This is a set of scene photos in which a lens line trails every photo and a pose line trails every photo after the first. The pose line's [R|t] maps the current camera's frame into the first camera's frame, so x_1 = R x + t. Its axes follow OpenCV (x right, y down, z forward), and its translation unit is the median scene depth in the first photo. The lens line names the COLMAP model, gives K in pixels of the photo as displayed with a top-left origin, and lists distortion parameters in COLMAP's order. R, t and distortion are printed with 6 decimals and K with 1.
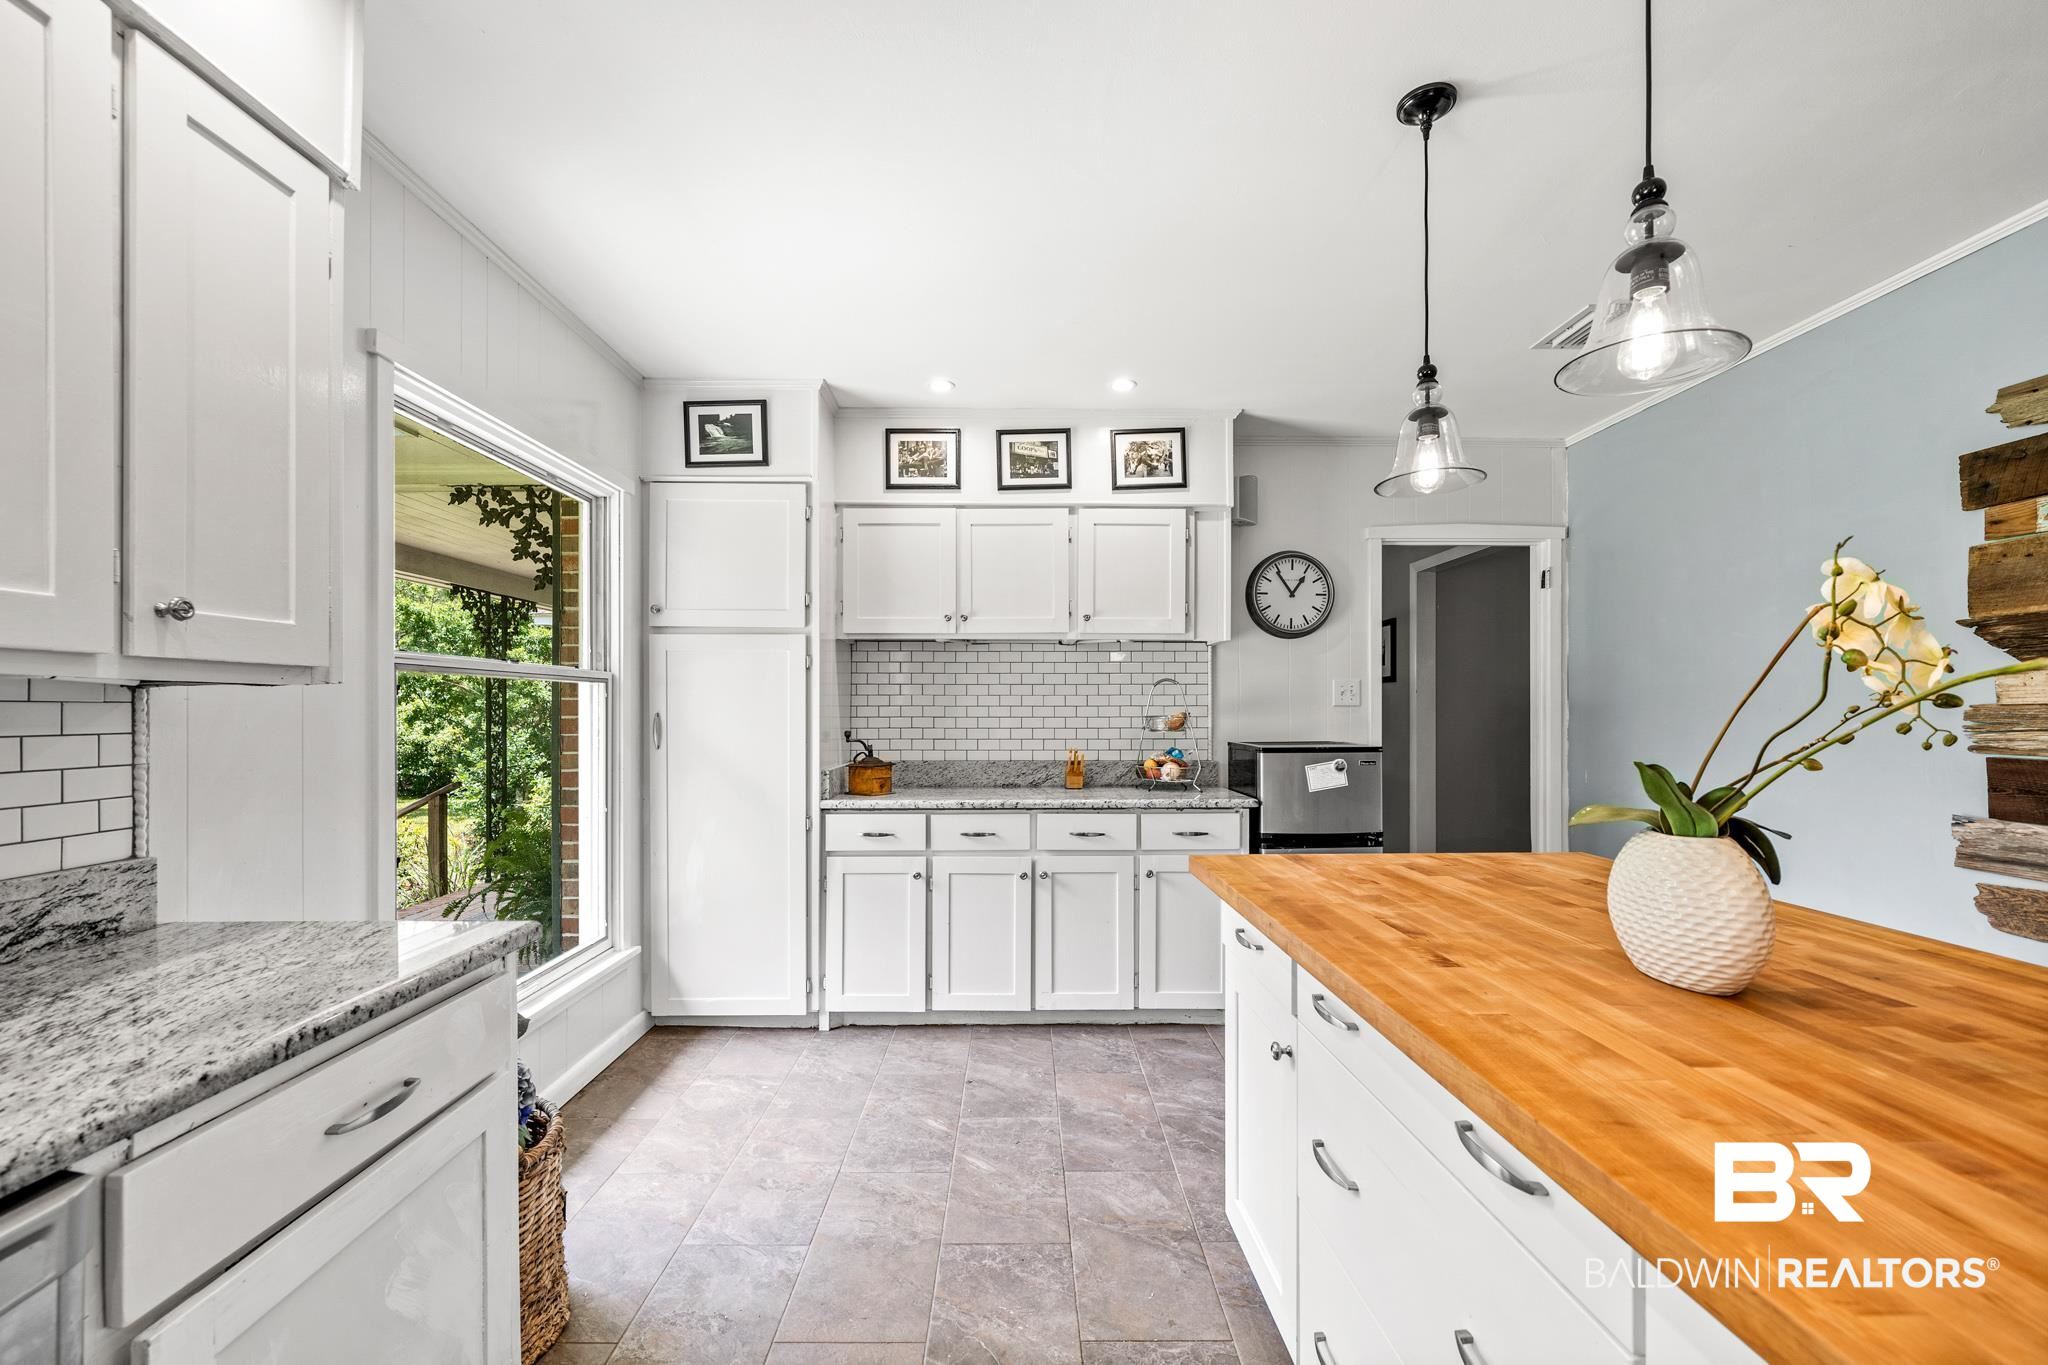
lens RADIAL K [[845.3, 0, 1022.3], [0, 845.3, 694.8], [0, 0, 1]] dist [-0.001242, 0.000032]
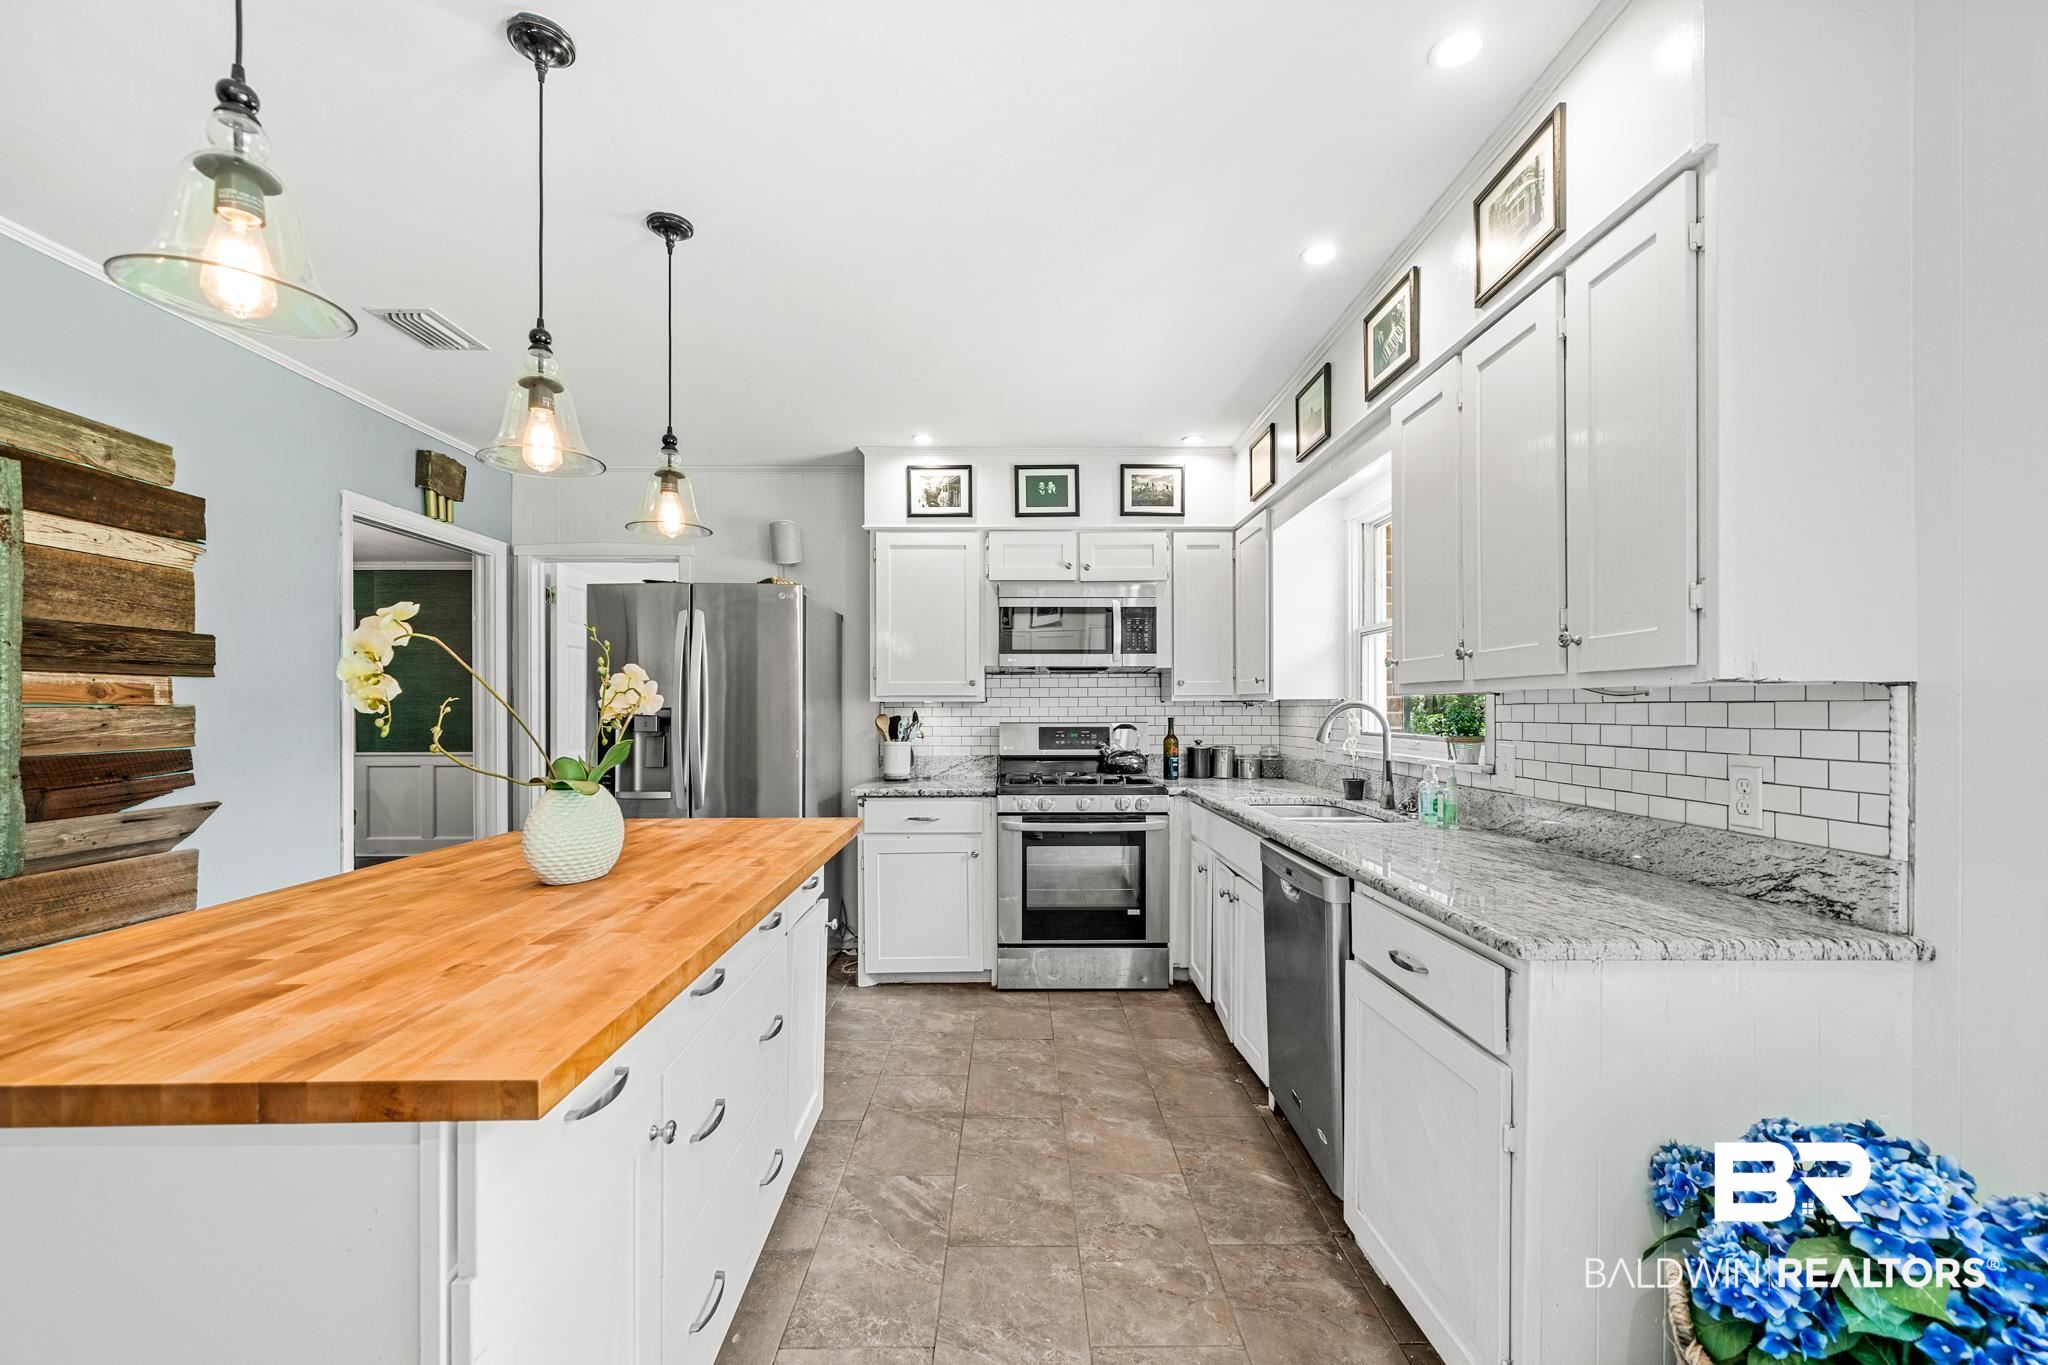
lens RADIAL K [[845.3, 0, 1022.3], [0, 845.3, 694.8], [0, 0, 1]] dist [-0.001242, 0.000032]
pose [[-0.999937, 0.001600, 0.011132, -0.055147], [0.001201, 0.999359, -0.035791, 0.039018], [-0.011182, -0.035775, -0.999297, 2.114940]]
